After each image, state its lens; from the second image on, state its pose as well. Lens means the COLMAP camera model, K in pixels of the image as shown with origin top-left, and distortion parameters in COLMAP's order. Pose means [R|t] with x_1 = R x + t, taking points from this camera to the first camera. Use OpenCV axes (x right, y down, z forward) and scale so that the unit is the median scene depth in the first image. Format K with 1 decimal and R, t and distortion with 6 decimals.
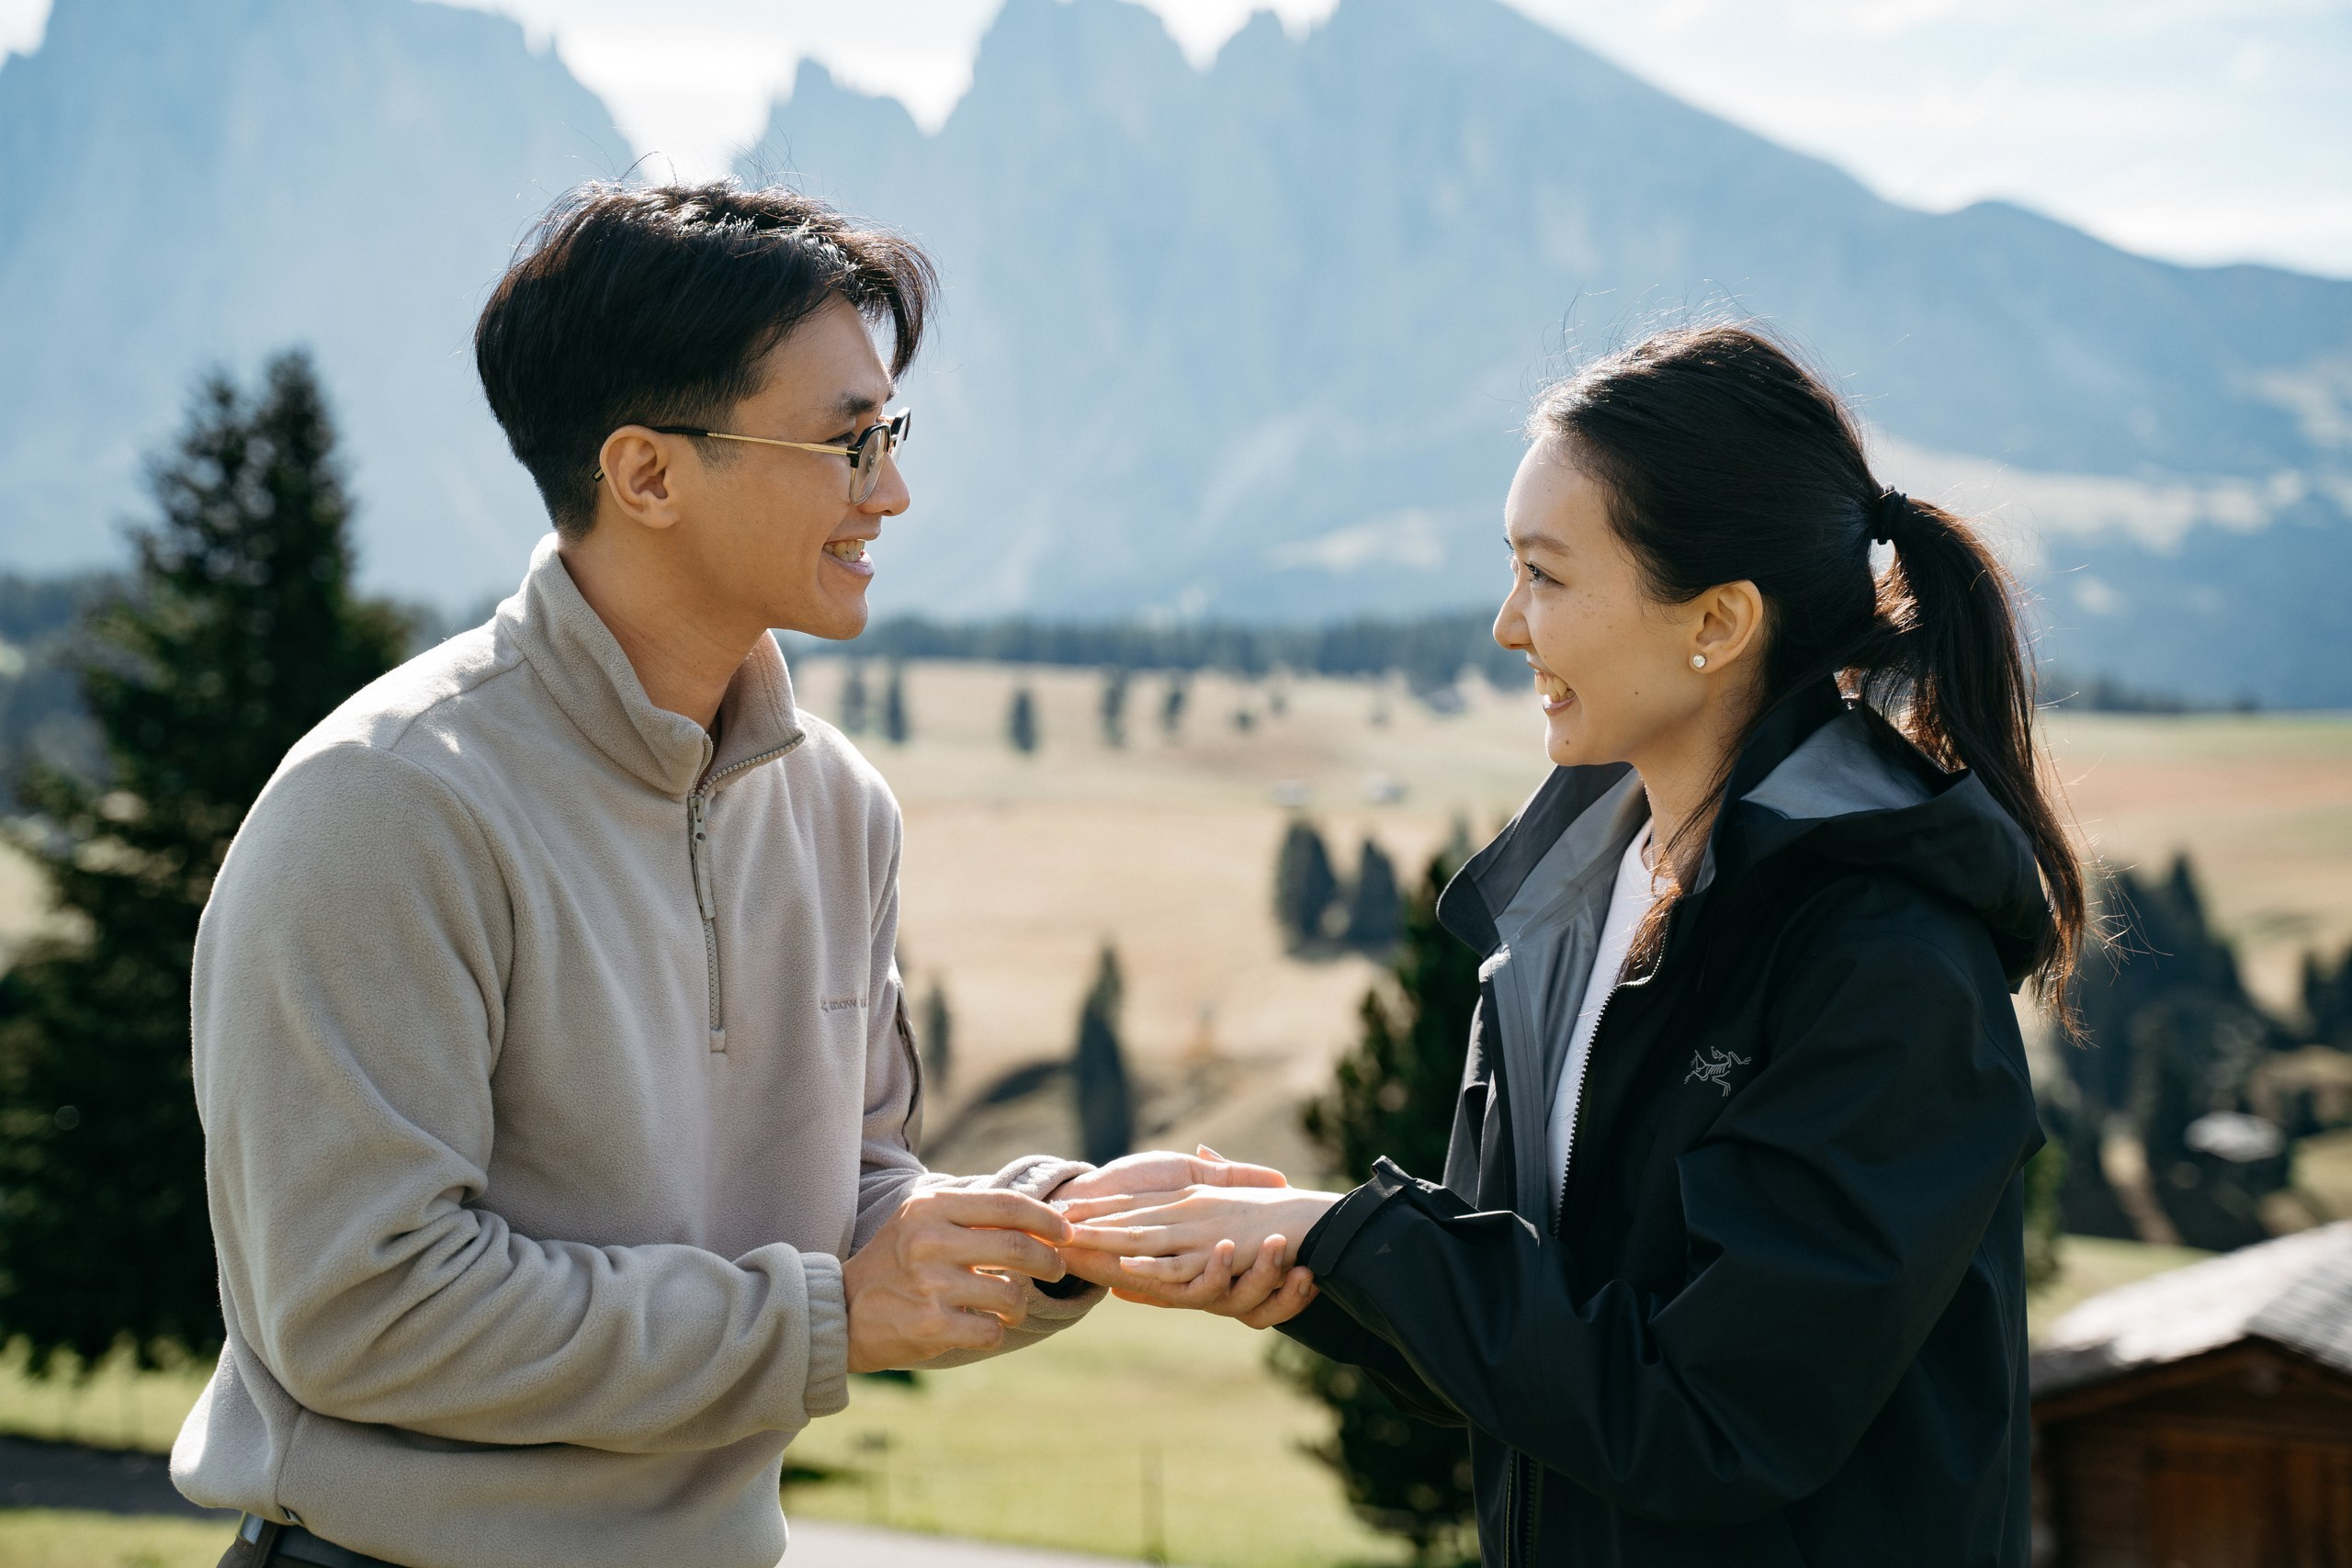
lens RADIAL K [[4135.3, 0, 1141.1], [0, 4135.3, 780.0], [0, 0, 1]] dist [0.190939, 0.000000]
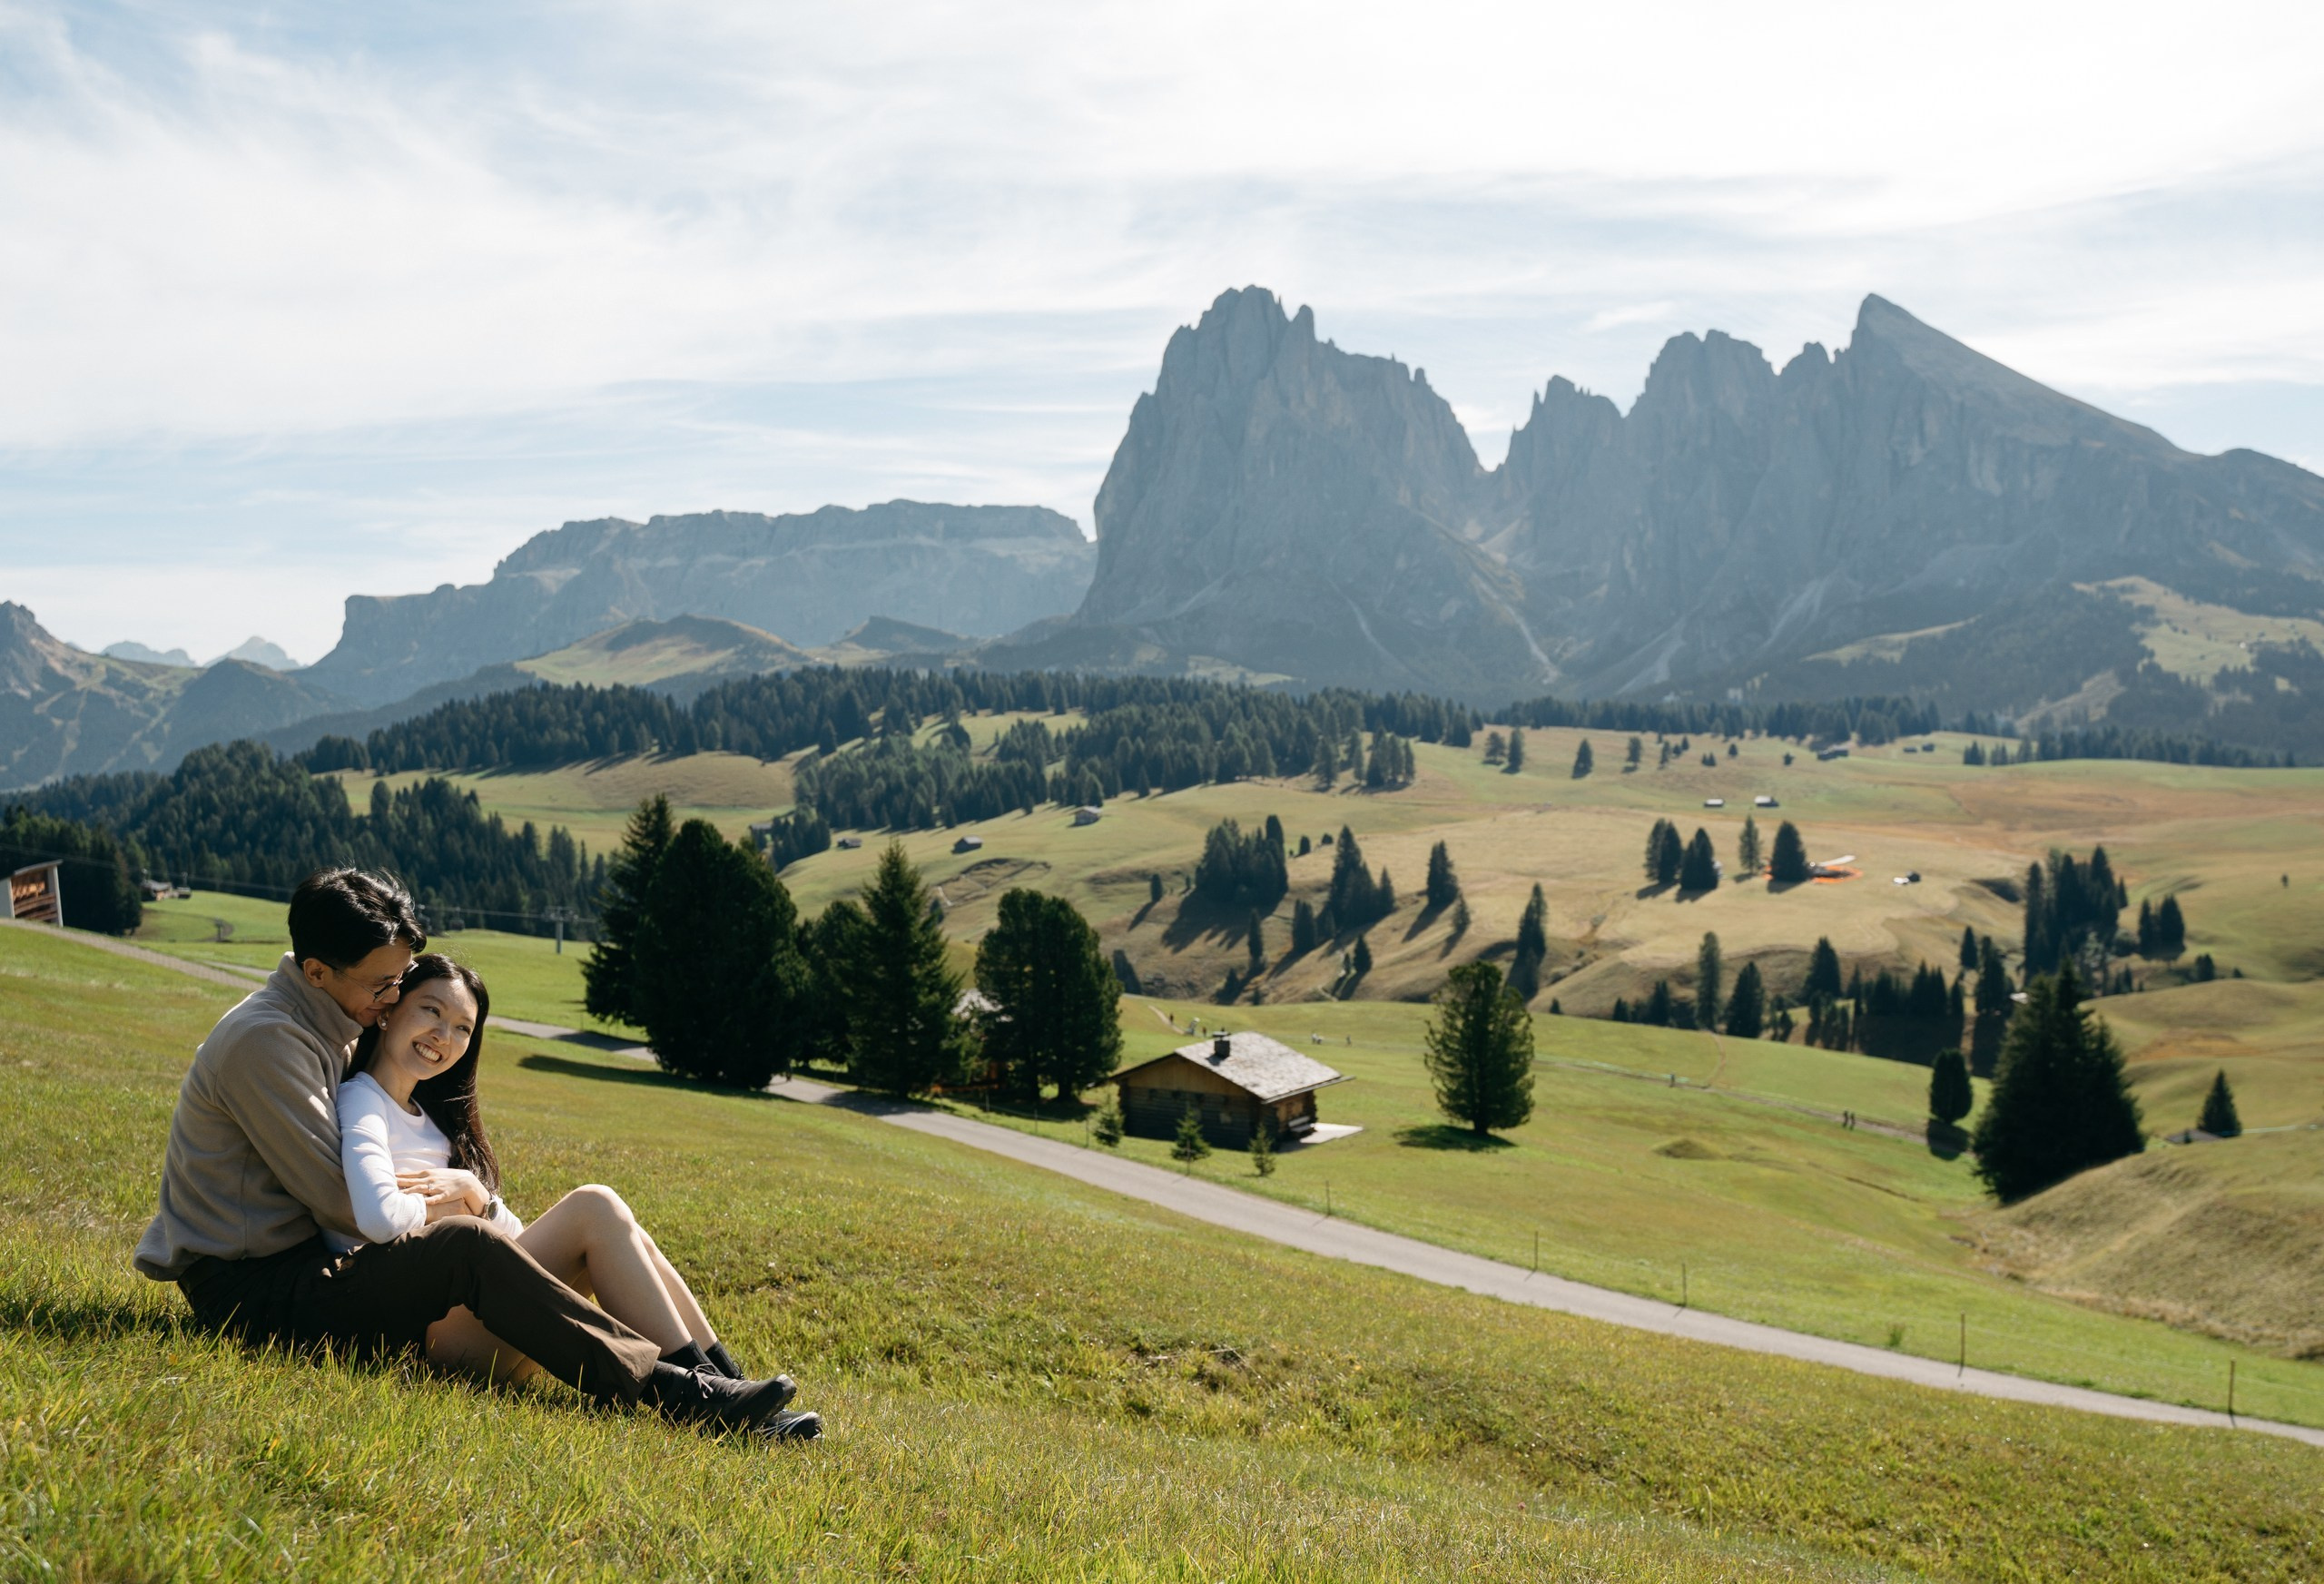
lens RADIAL K [[2384.7, 0, 1208.3], [0, 2384.7, 807.2], [0, 0, 1]] dist [-0.099823, 0.000000]
pose [[0.968872, 0.016359, -0.247022, 0.130336], [-0.012175, 0.999756, 0.018456, -0.019116], [0.247263, -0.014874, 0.968834, -0.172494]]
